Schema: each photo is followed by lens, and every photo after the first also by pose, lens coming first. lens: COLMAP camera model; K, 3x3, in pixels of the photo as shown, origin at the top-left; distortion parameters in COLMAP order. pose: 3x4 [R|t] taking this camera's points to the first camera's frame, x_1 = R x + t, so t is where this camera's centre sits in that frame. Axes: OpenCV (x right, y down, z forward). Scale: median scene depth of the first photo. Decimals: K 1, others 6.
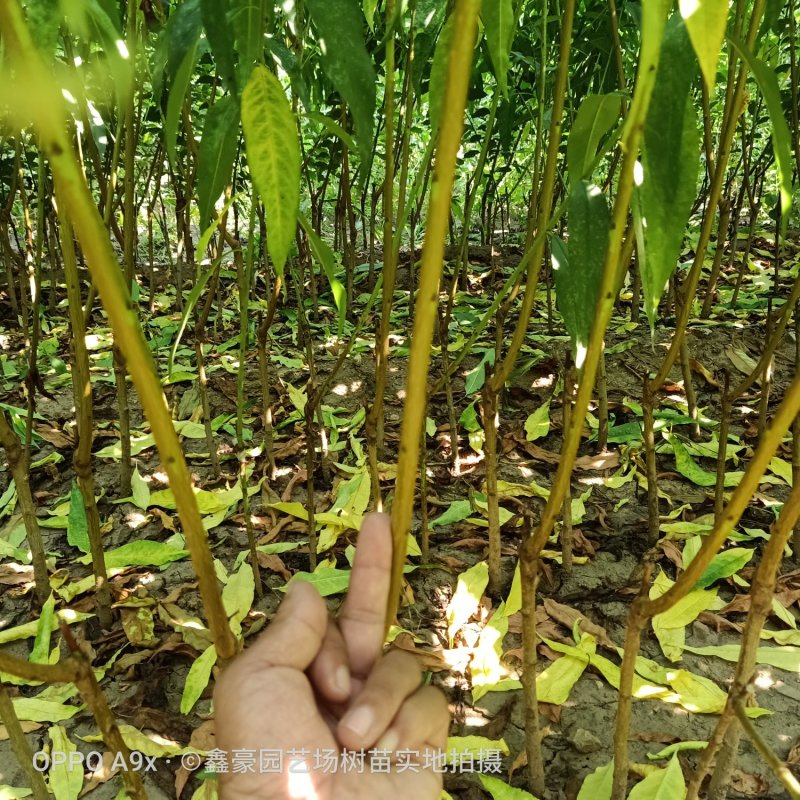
lens RADIAL K [[797.3, 0, 400.0], [0, 797.3, 400.0], [0, 0, 1]] dist [0.131436, -0.191173]
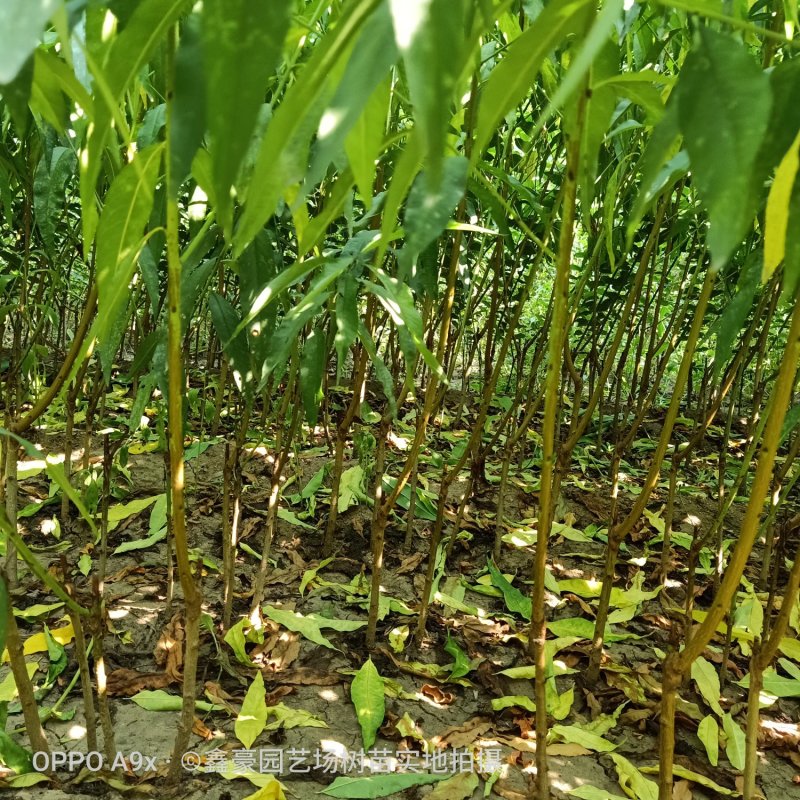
lens RADIAL K [[797.3, 0, 400.0], [0, 797.3, 400.0], [0, 0, 1]] dist [0.131436, -0.191173]
pose [[0.981676, 0.153040, -0.113541, -0.460638], [-0.170965, 0.970489, -0.170063, 0.104534], [0.084164, 0.186359, 0.978870, -0.201362]]
